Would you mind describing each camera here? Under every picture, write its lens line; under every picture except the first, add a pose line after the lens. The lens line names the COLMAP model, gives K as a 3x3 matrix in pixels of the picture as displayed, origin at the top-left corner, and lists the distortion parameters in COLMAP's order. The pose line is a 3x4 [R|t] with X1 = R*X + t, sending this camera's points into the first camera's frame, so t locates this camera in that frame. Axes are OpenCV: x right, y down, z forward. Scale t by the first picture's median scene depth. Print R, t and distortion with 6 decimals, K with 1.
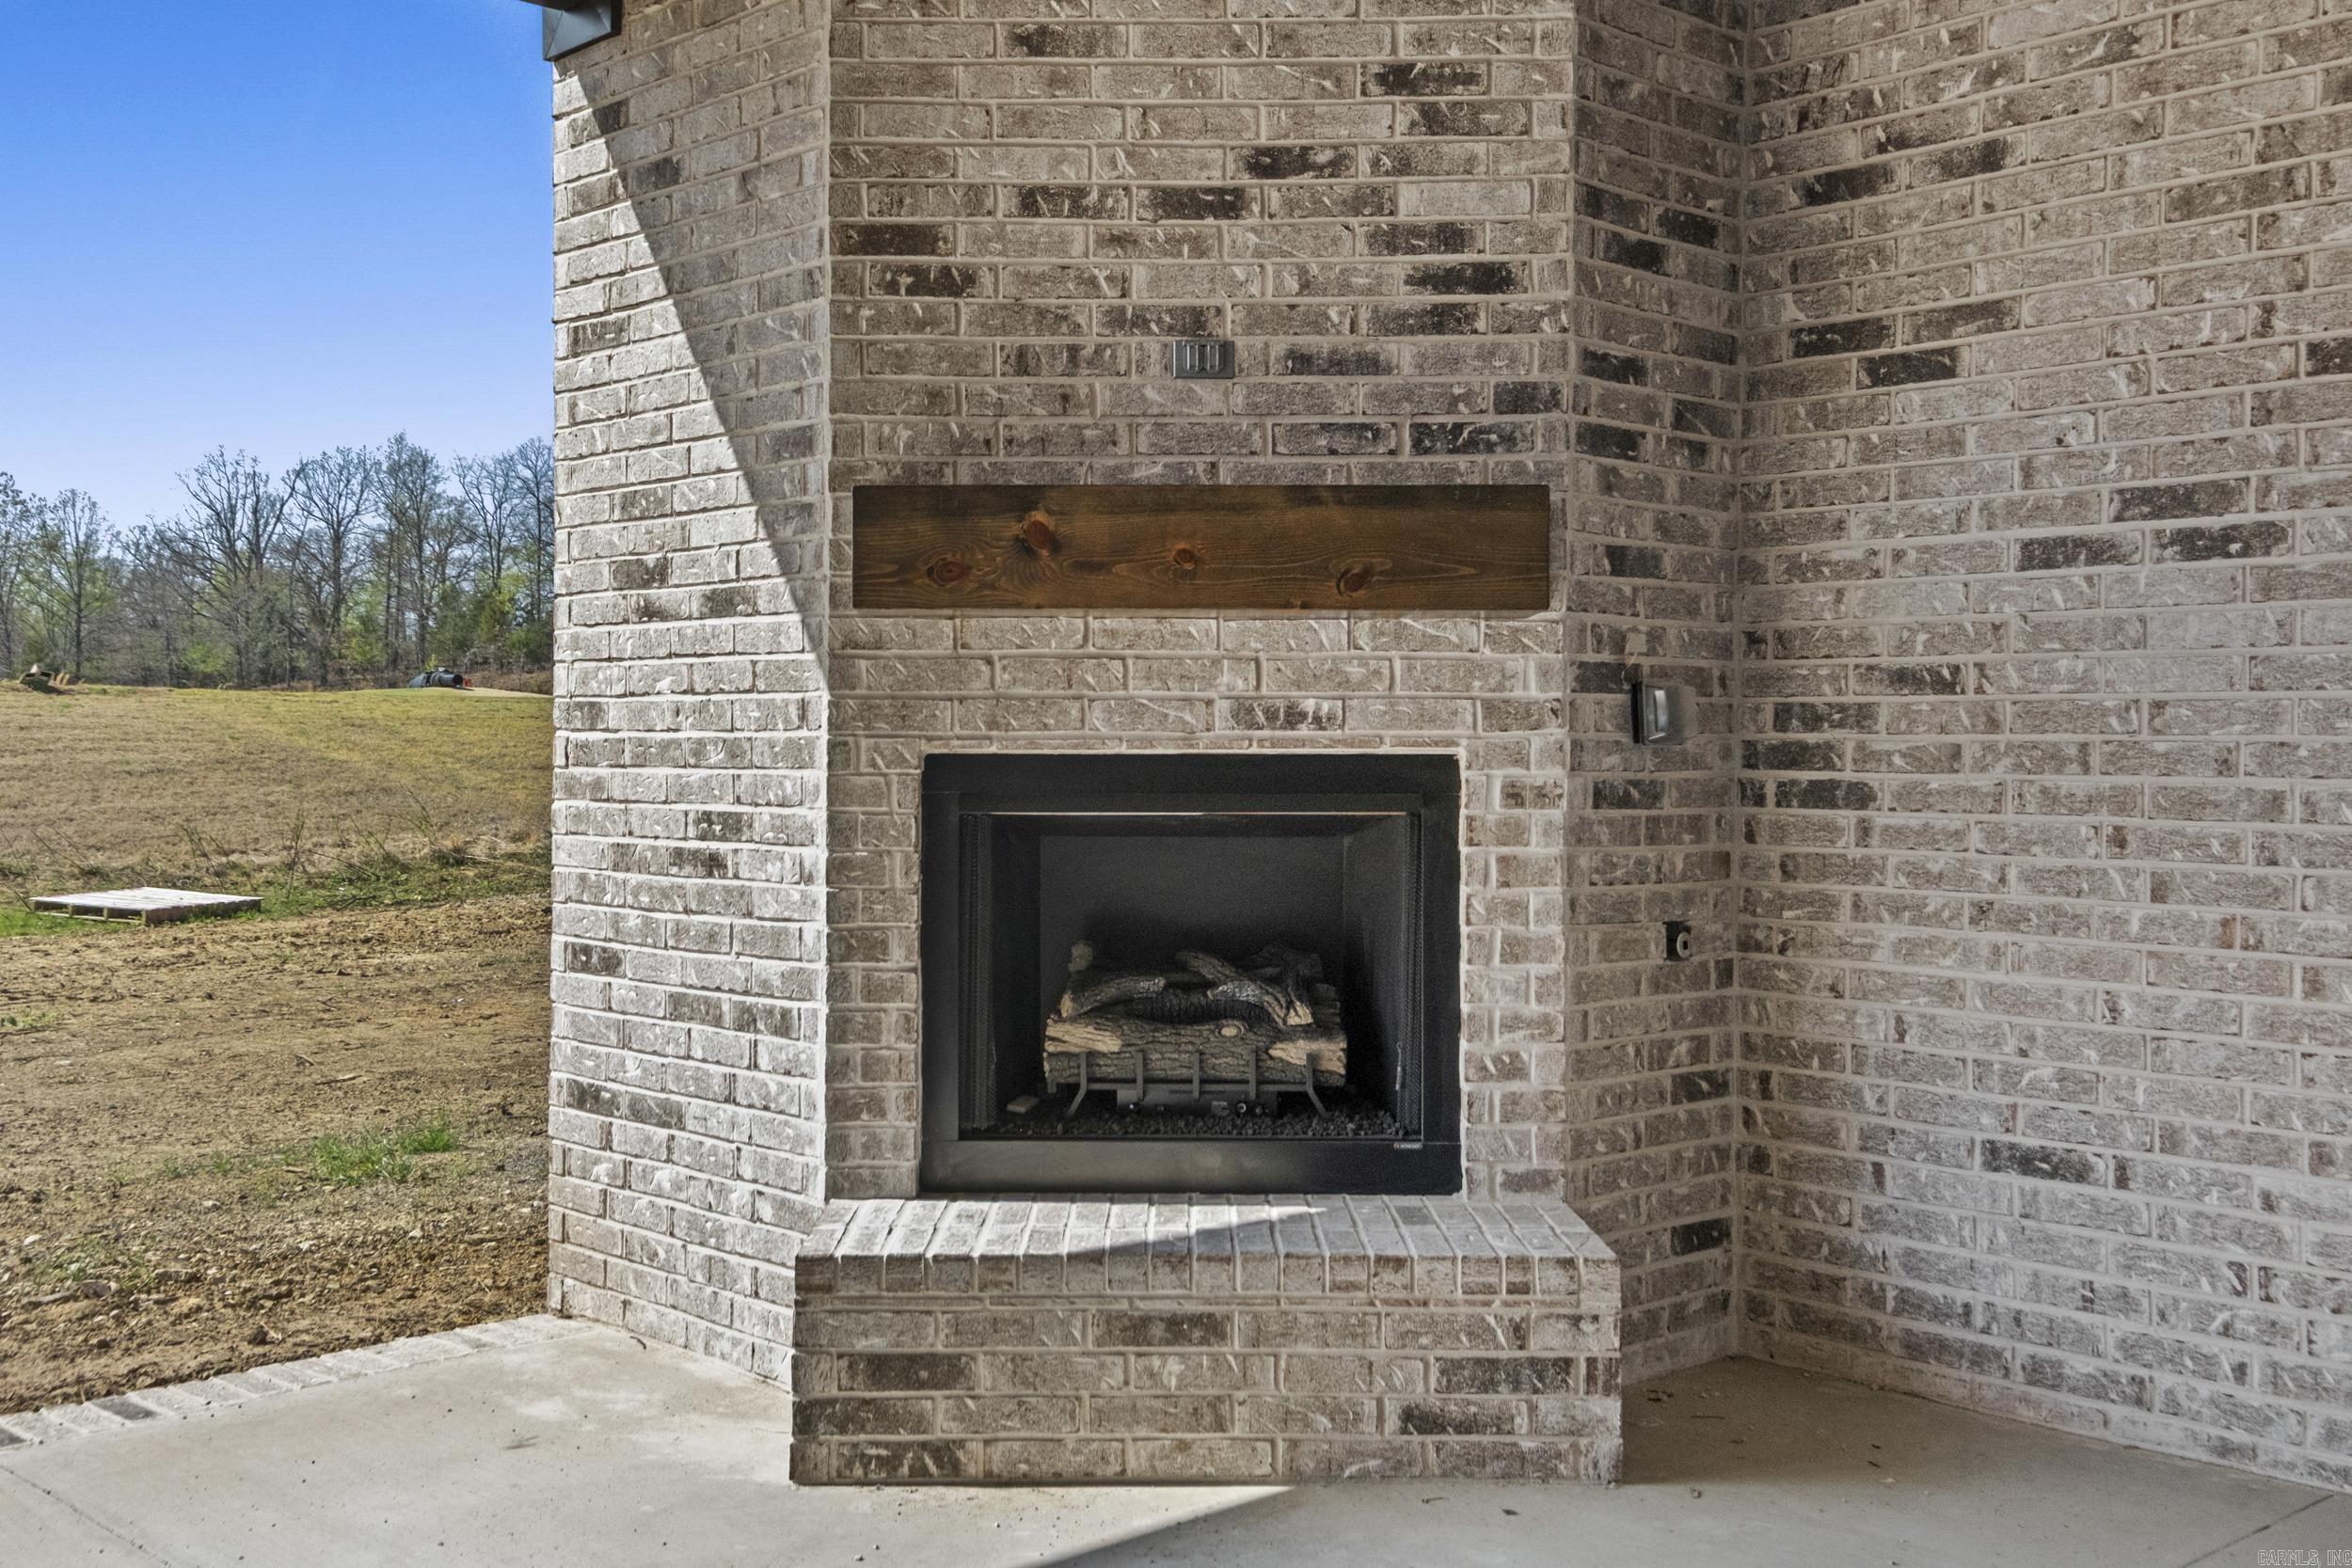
lens RADIAL K [[2382.2, 0, 1169.6], [0, 2382.2, 758.8], [0, 0, 1]] dist [0.117064, 0.013064]
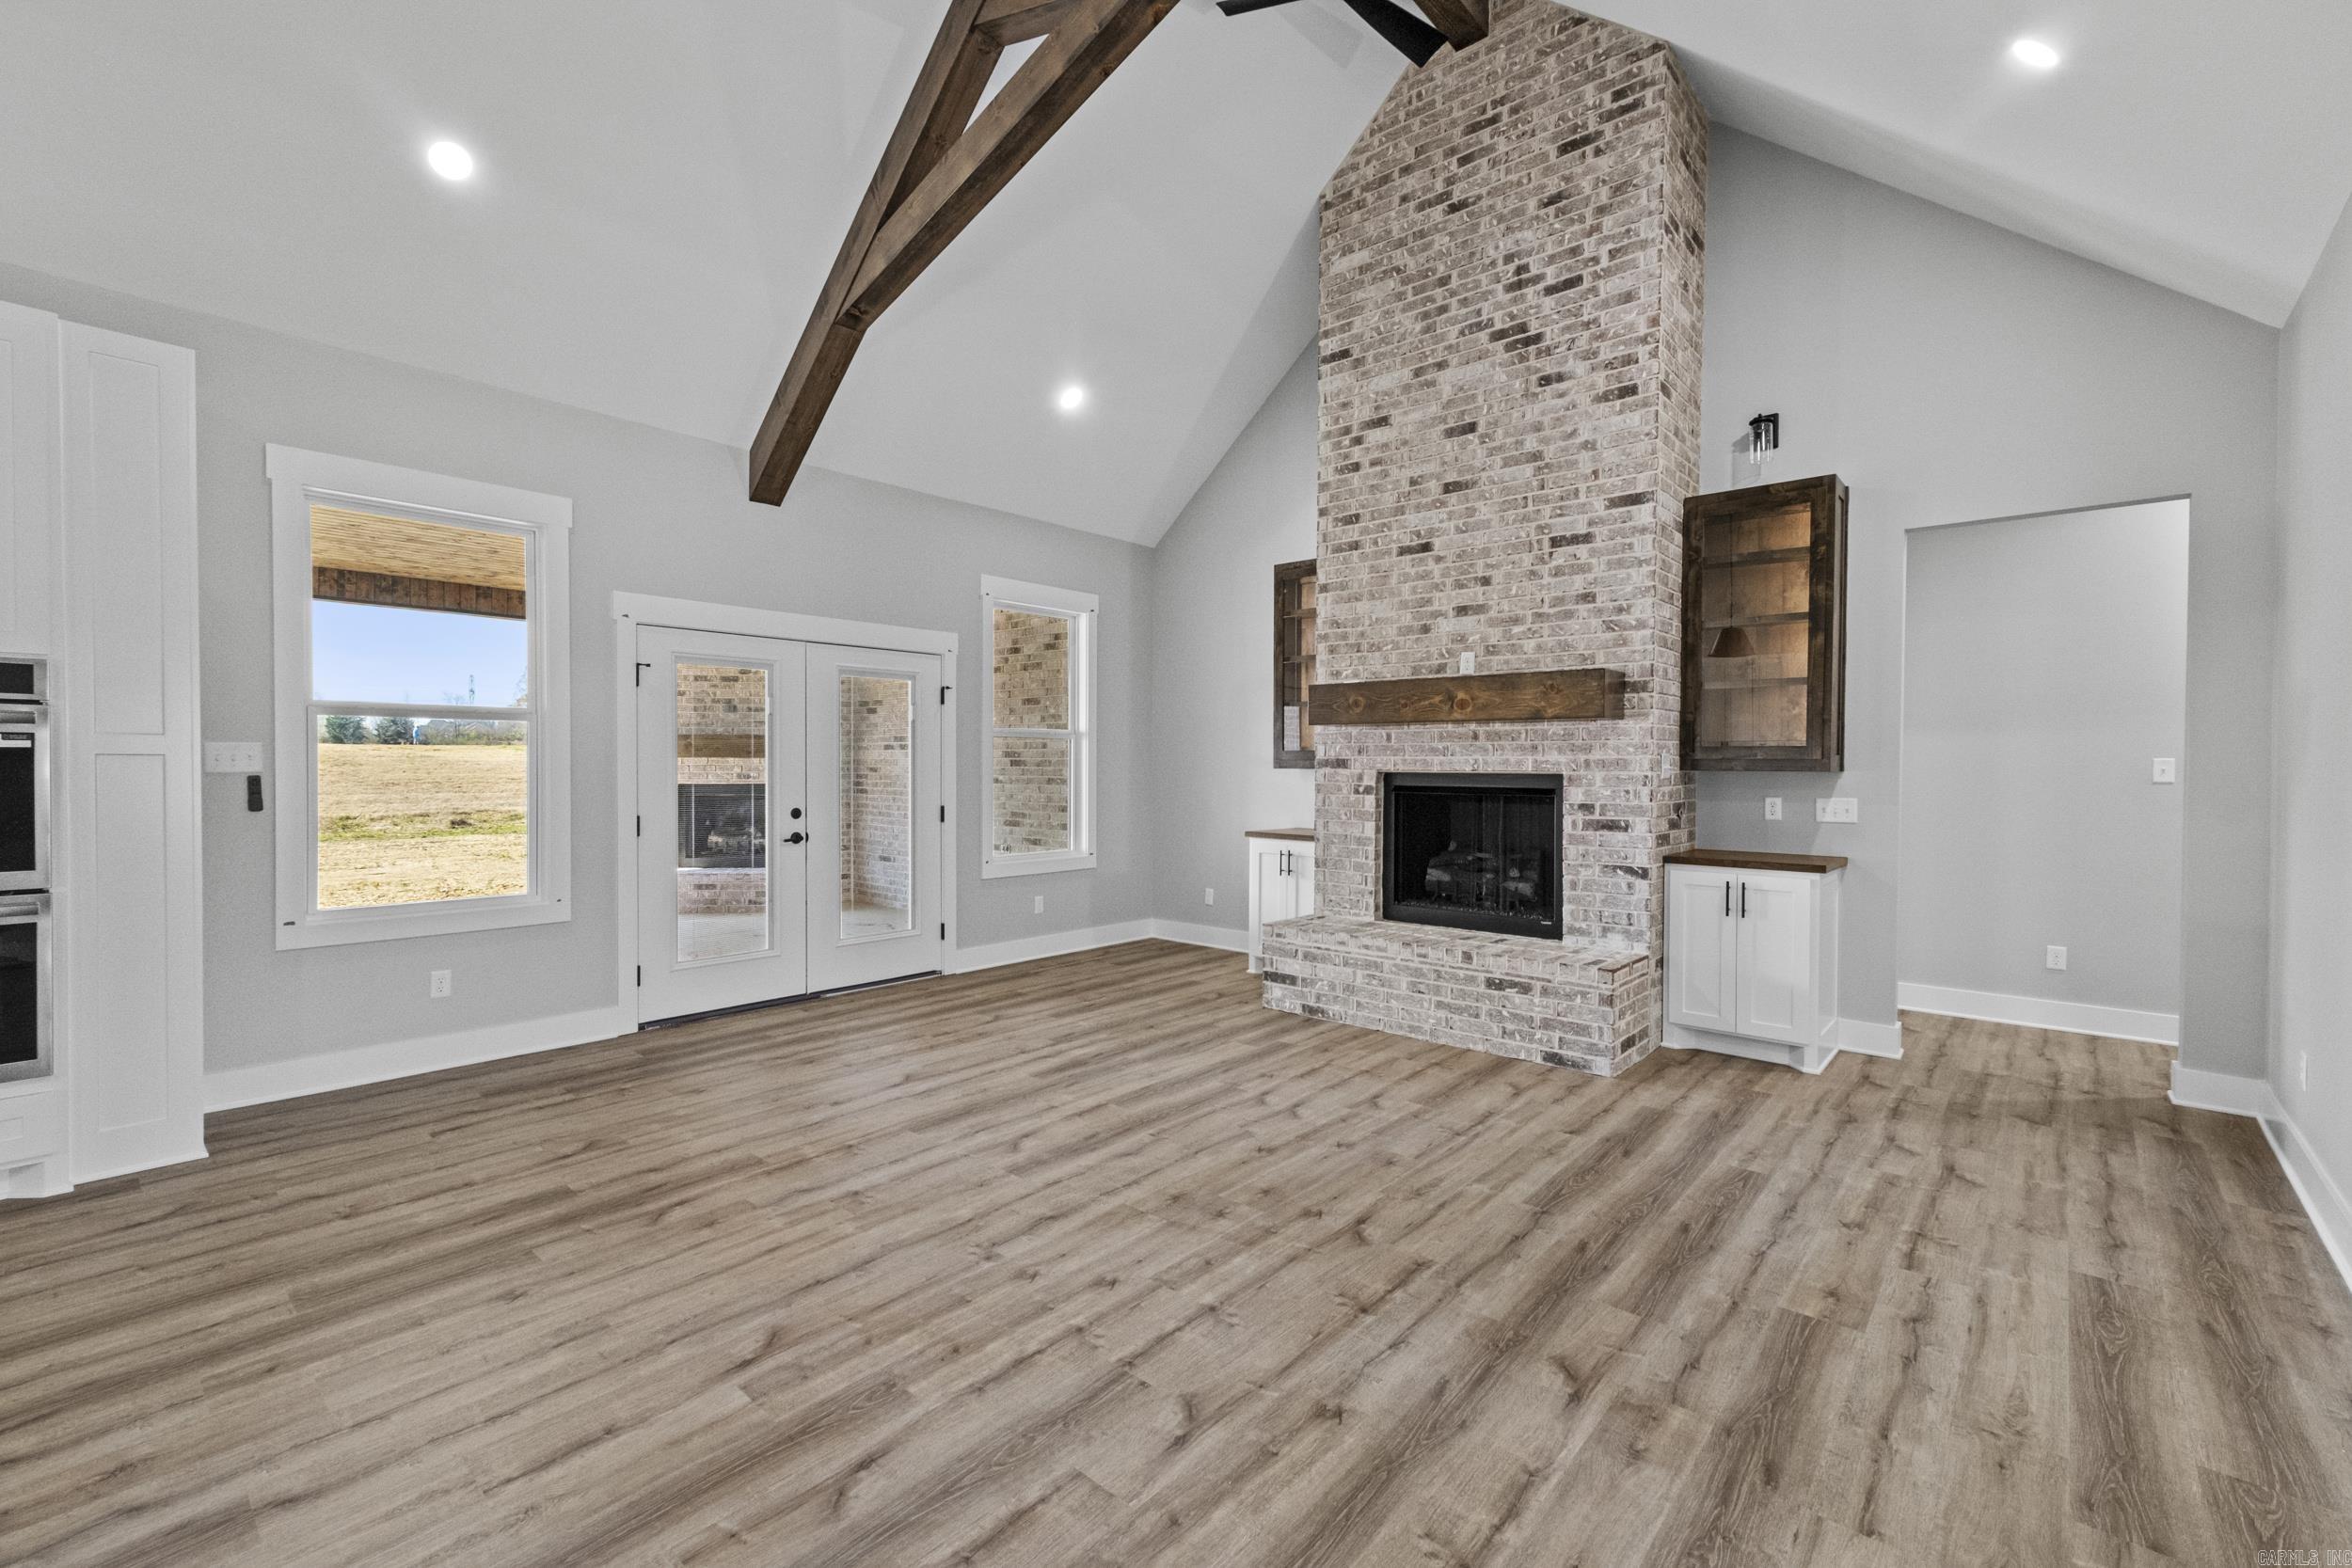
lens RADIAL K [[1000.7, 0, 1161.9], [0, 1000.7, 779.3], [0, 0, 1]] dist [0.012361, -0.000354]
pose [[0.996897, 0.001194, 0.078714, 0.784822], [-0.001901, 0.999959, 0.008899, -0.032772], [-0.078700, -0.009021, 0.996858, -1.272080]]
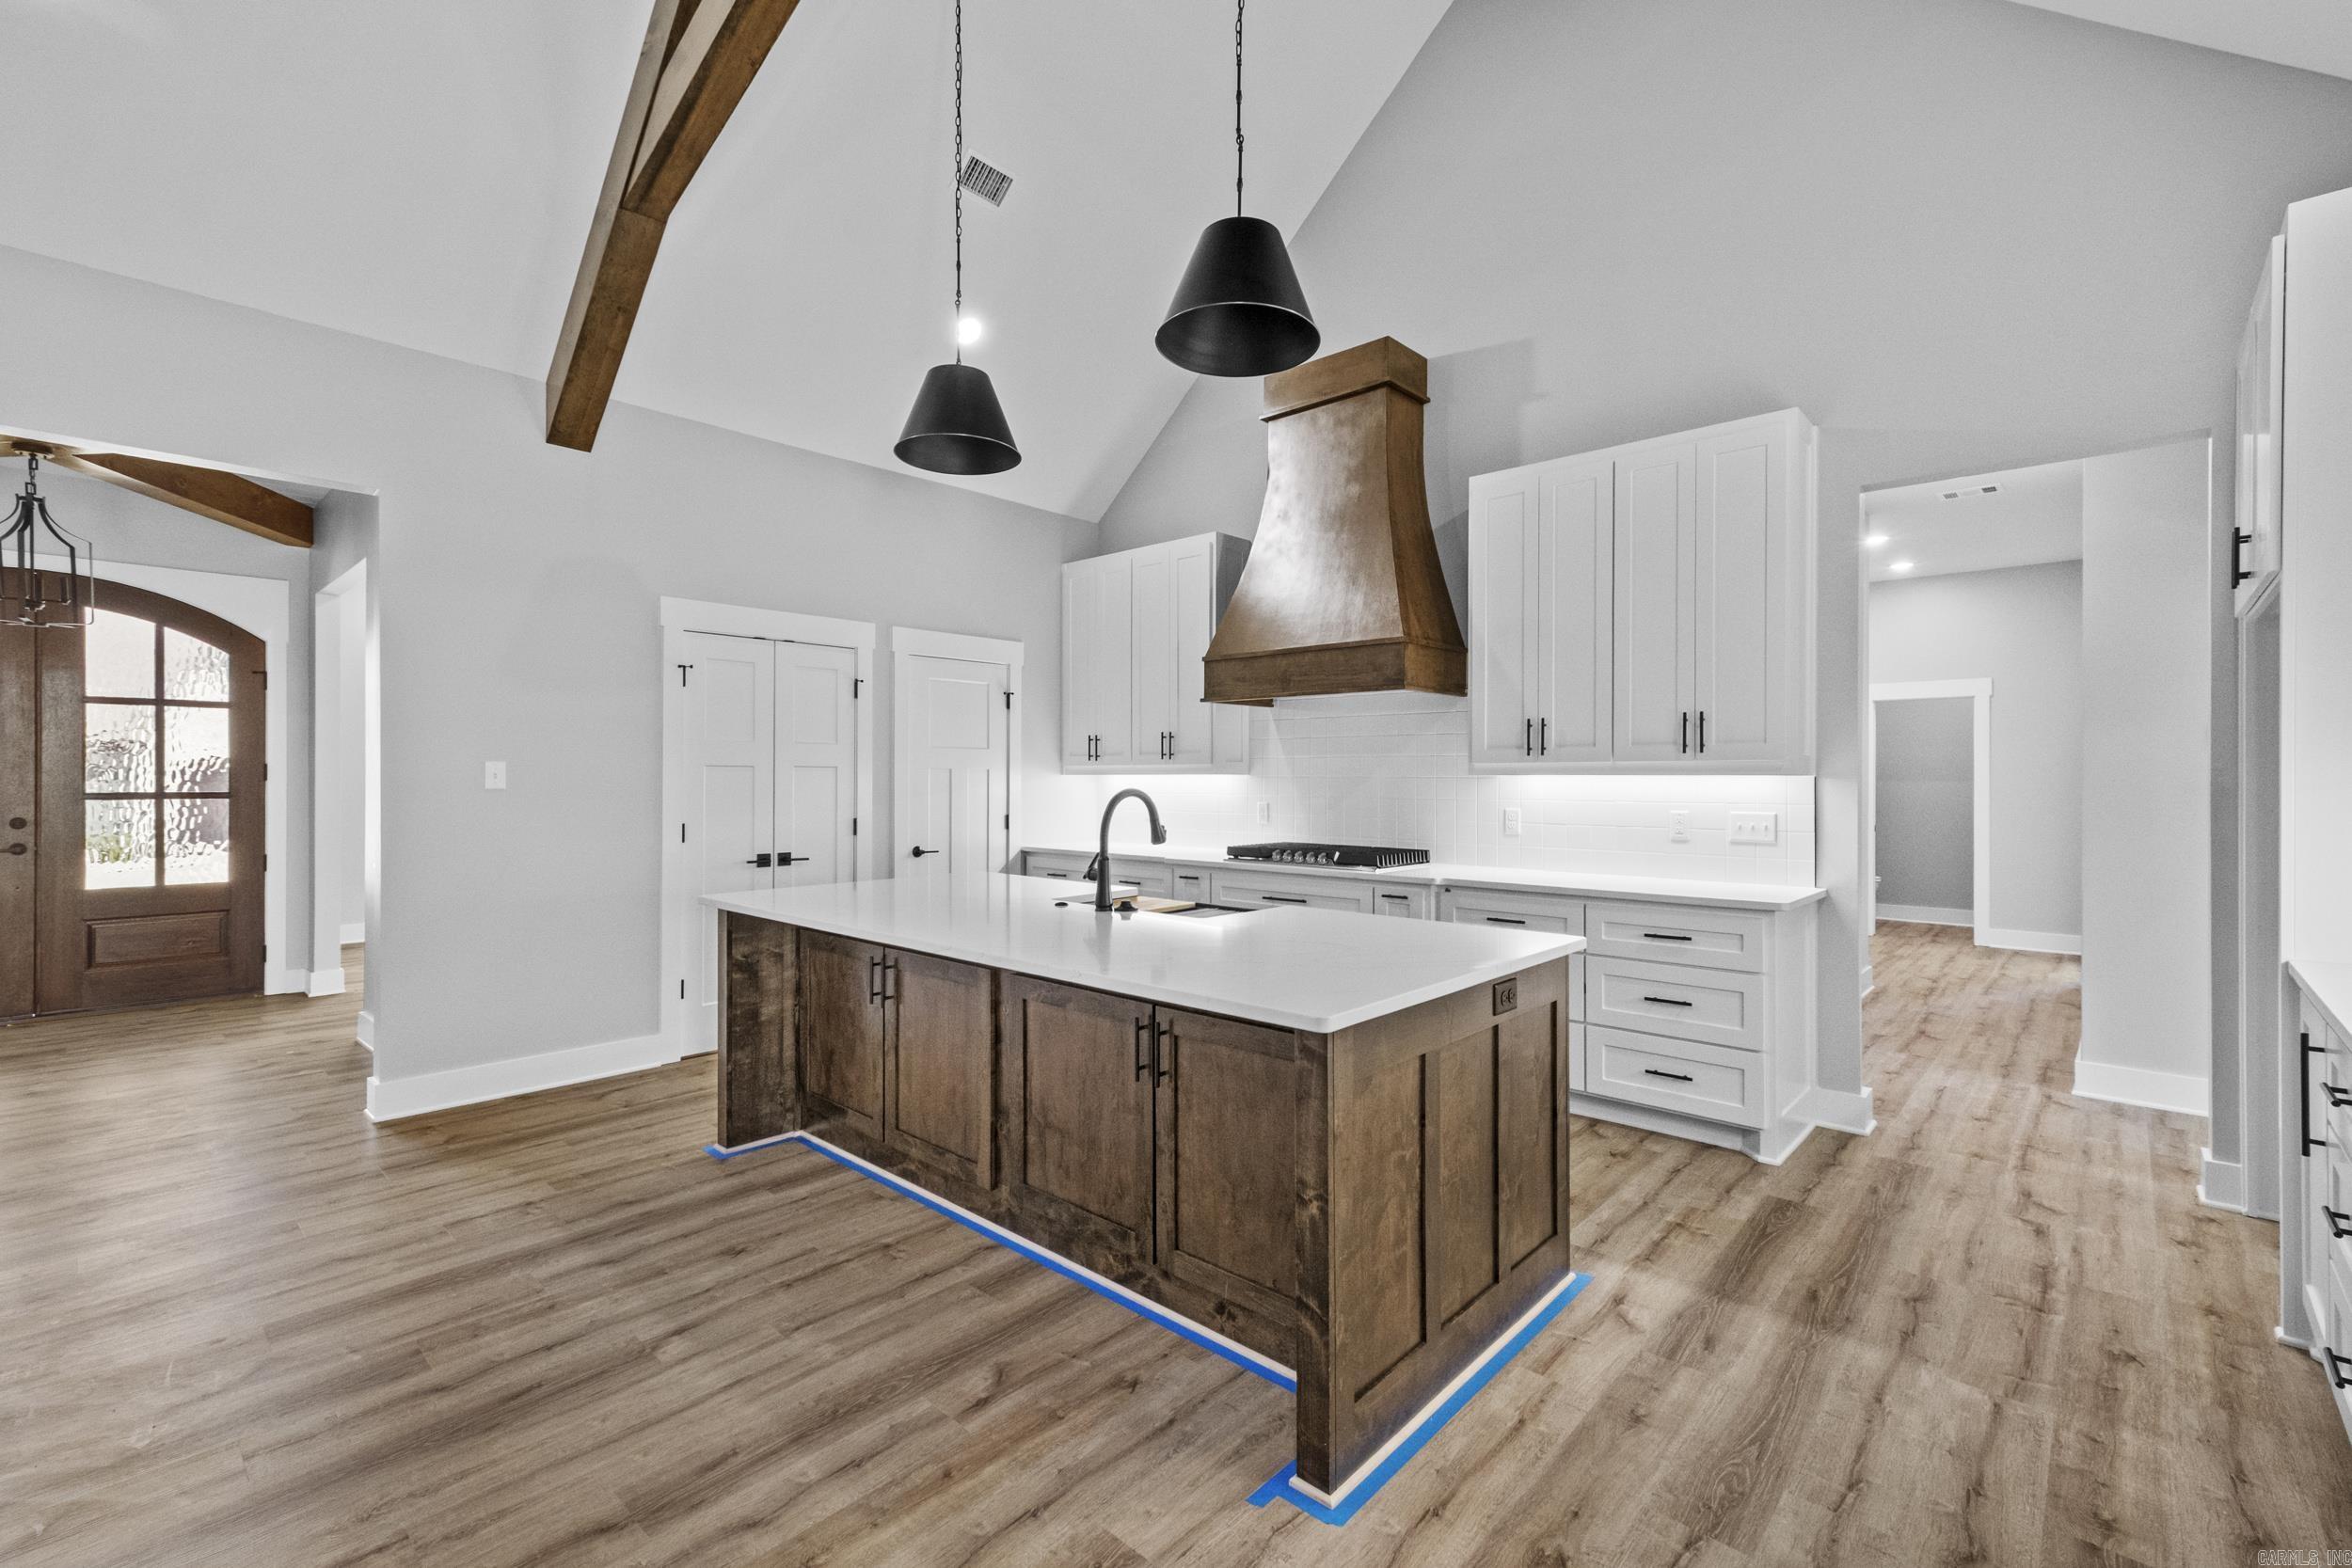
lens RADIAL K [[1016.8, 0, 1161.2], [0, 1016.8, 776.5], [0, 0, 1]] dist [0.010327, -0.000336]
pose [[-0.998351, -0.005584, -0.057129, 0.279905], [-0.005929, 0.999965, 0.005868, -0.039212], [0.057094, 0.006197, -0.998350, -0.438747]]
